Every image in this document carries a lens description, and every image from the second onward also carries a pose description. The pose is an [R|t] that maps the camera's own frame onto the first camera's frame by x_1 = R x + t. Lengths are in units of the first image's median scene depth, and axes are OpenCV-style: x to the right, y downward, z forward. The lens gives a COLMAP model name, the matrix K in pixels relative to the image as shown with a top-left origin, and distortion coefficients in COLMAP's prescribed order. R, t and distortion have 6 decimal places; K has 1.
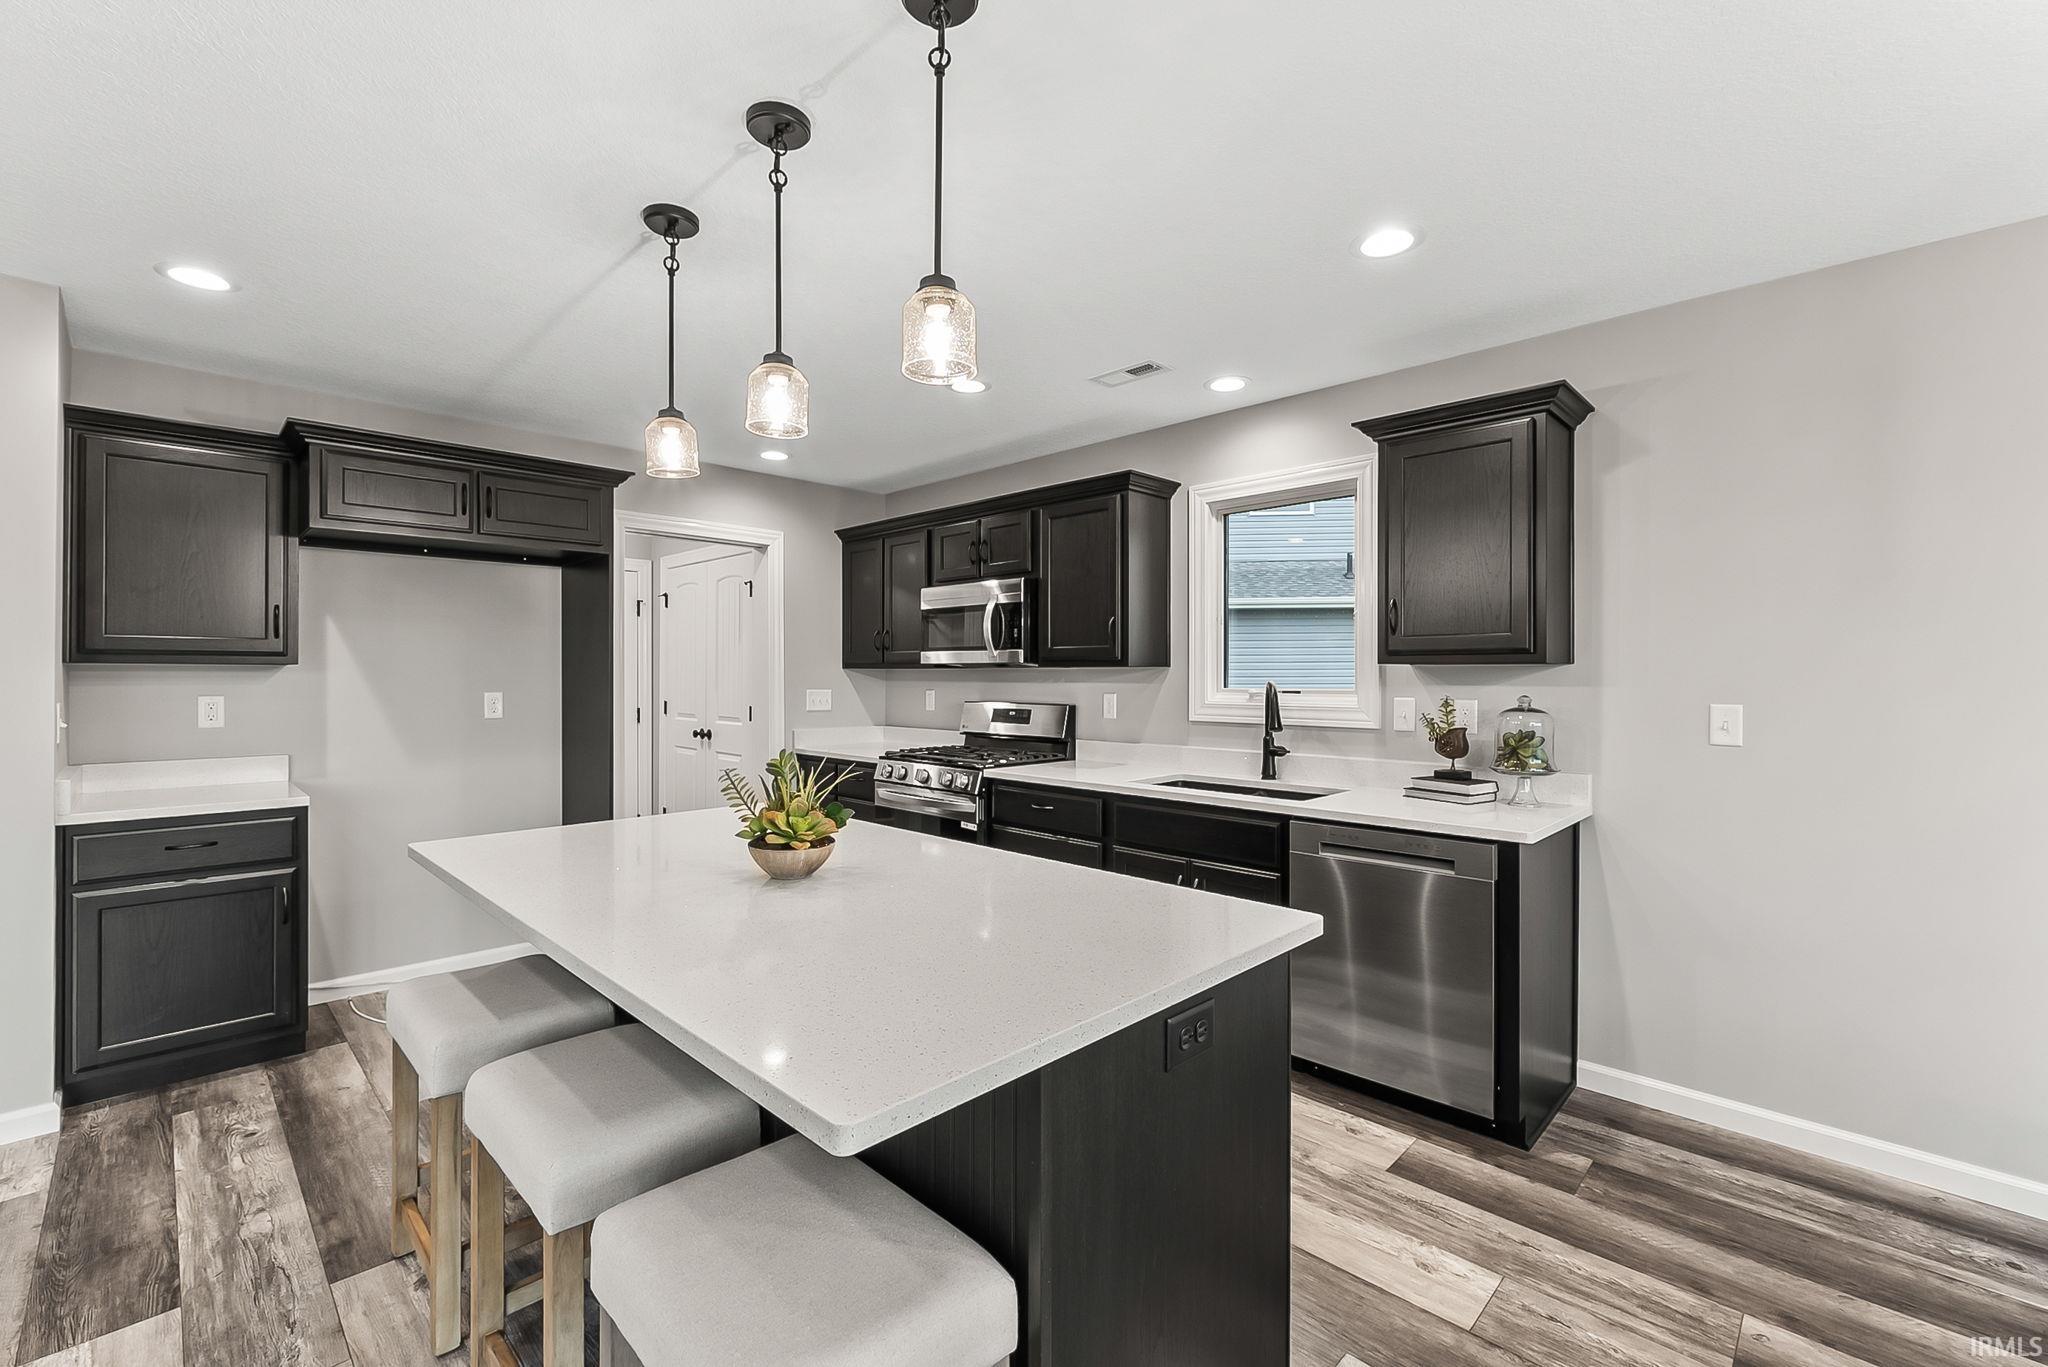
lens RADIAL K [[867.5, 0, 1021.6], [0, 867.5, 675.4], [0, 0, 1]] dist [-0.006793, 0.000026]
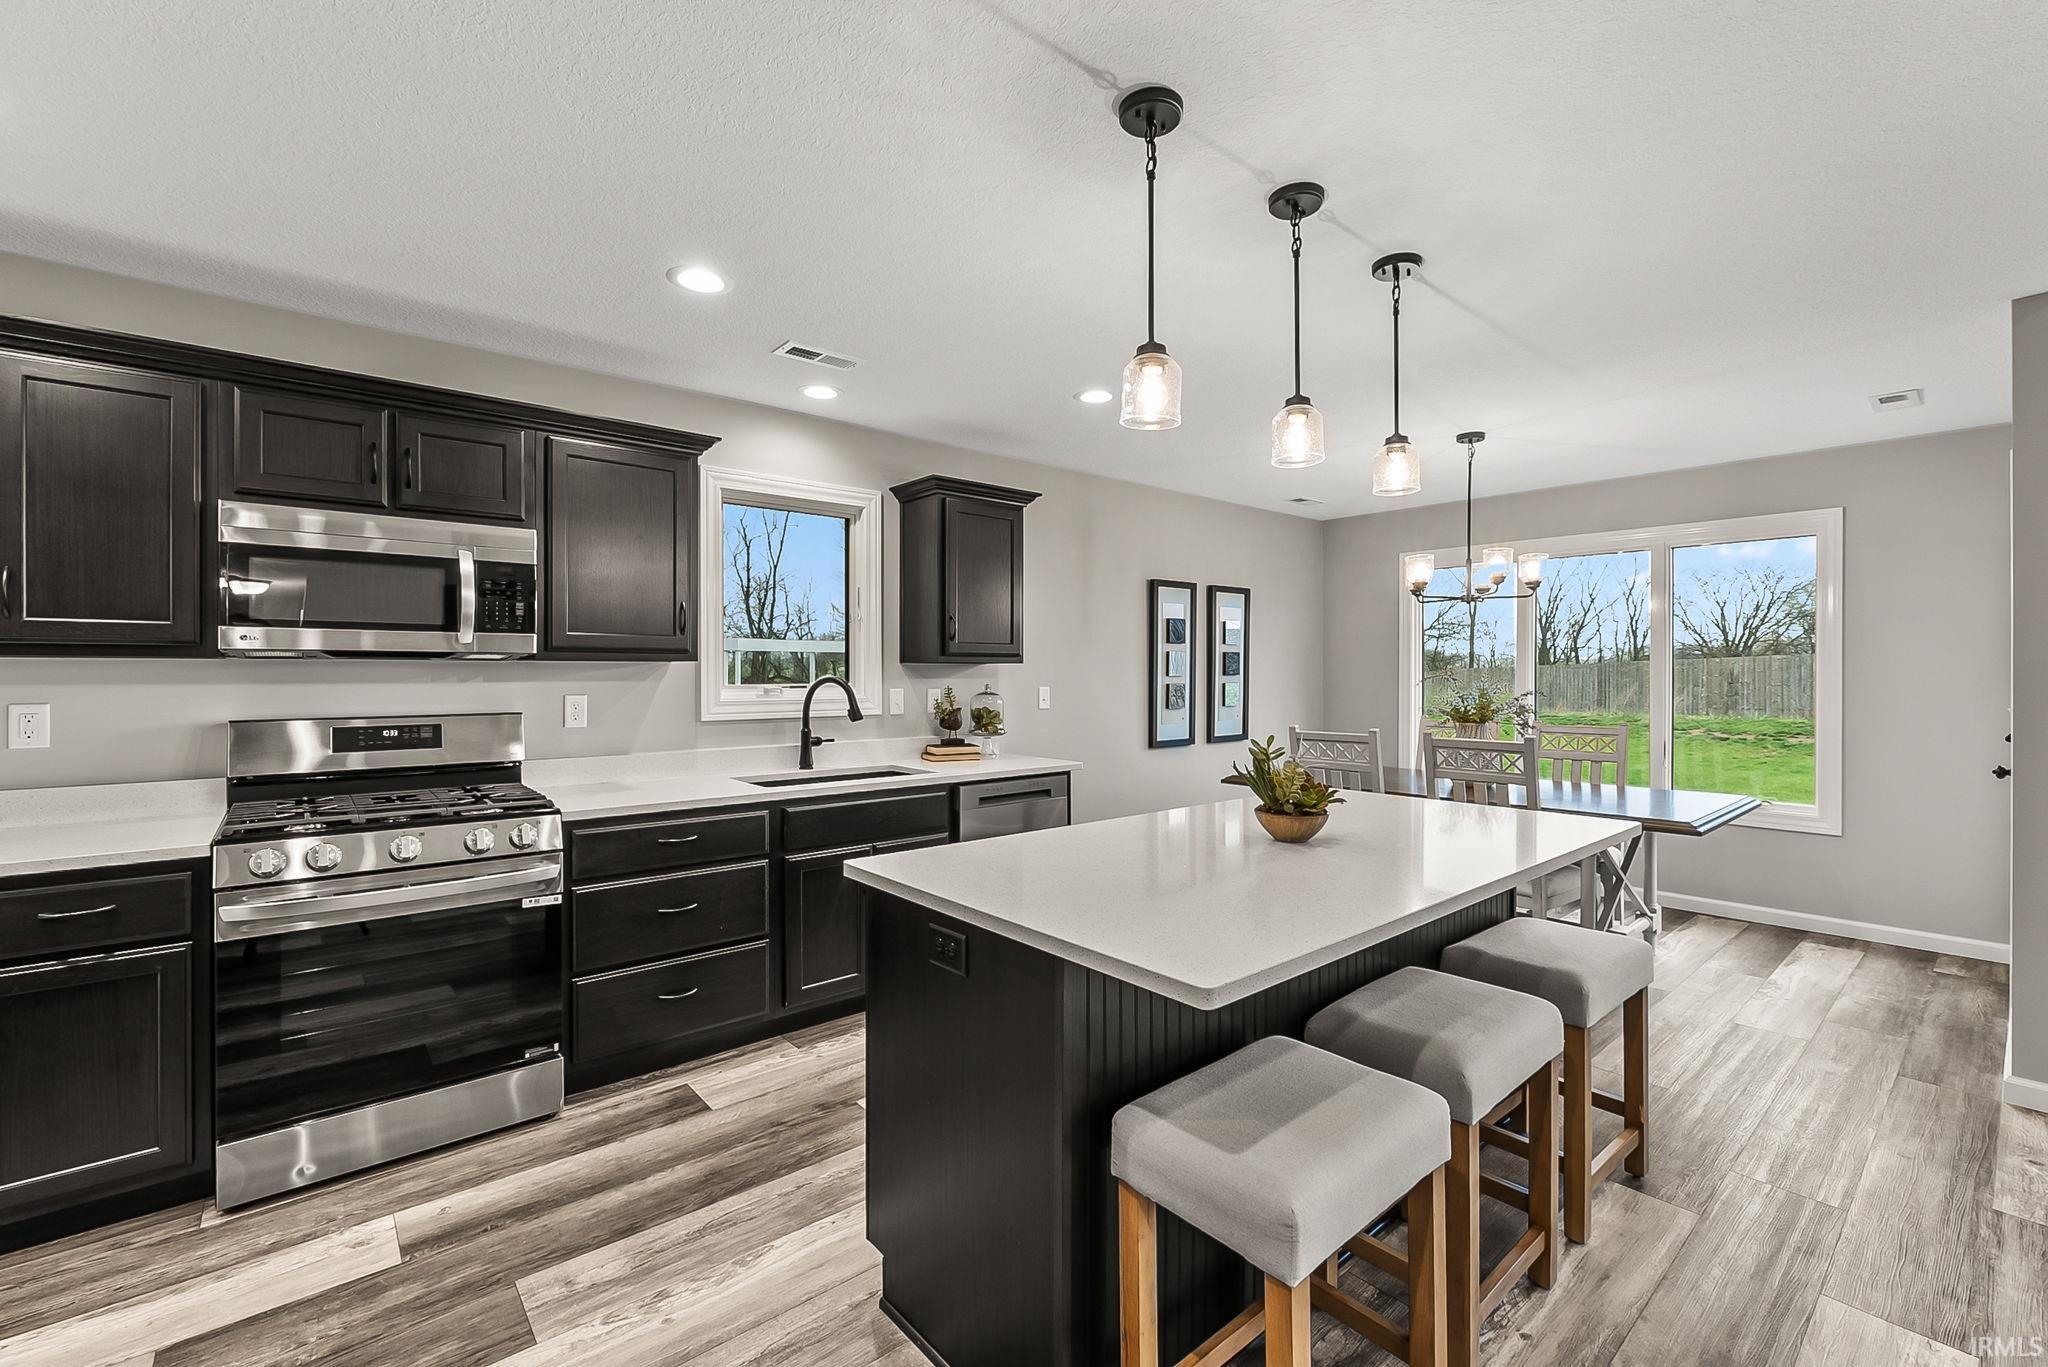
lens RADIAL K [[872.0, 0, 1033.4], [0, 872.0, 670.8], [0, 0, 1]] dist [-0.001625, -0.000487]
pose [[0.082250, 0.000873, 0.996611, -0.933533], [0.002273, 0.999997, -0.001064, 0.001668], [-0.996609, 0.002353, 0.082247, 0.781548]]
